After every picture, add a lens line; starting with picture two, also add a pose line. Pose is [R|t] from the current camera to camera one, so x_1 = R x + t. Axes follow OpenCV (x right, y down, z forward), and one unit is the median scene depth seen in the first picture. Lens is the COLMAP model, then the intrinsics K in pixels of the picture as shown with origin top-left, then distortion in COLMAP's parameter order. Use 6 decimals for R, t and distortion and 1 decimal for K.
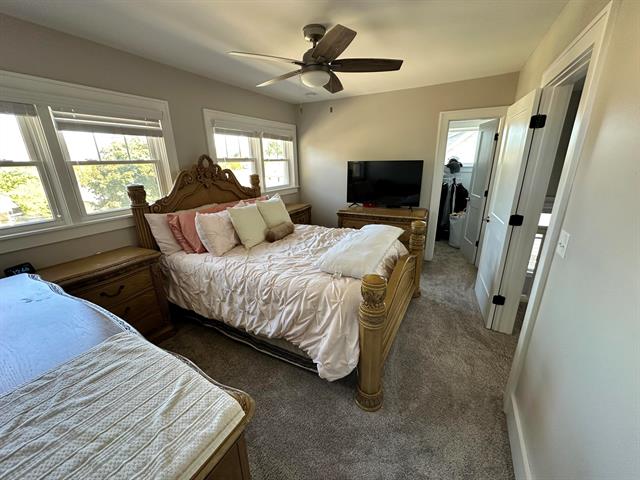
lens RADIAL K [[254.4, 0, 325.1], [0, 254.4, 240.3], [0, 0, 1]] dist [-0.002422, 0.000643]
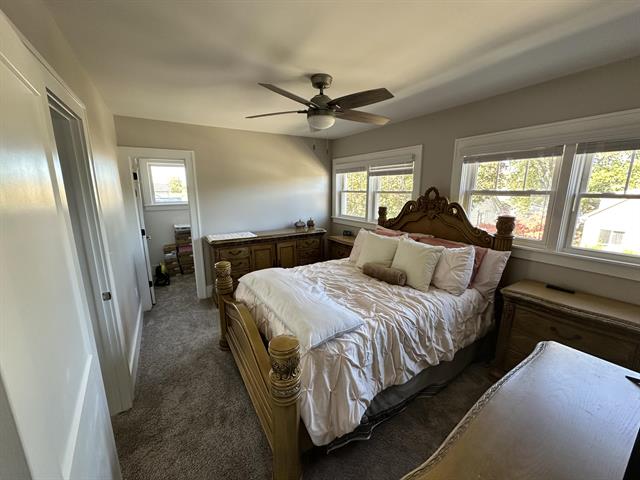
lens RADIAL K [[254.4, 0, 324.0], [0, 254.4, 239.9], [0, 0, 1]] dist [-0.002422, 0.000643]
pose [[-0.530103, 0.167120, -0.831301, 0.667402], [-0.268153, 0.897029, 0.351329, -0.409016], [0.804416, 0.409157, -0.430704, 1.239892]]
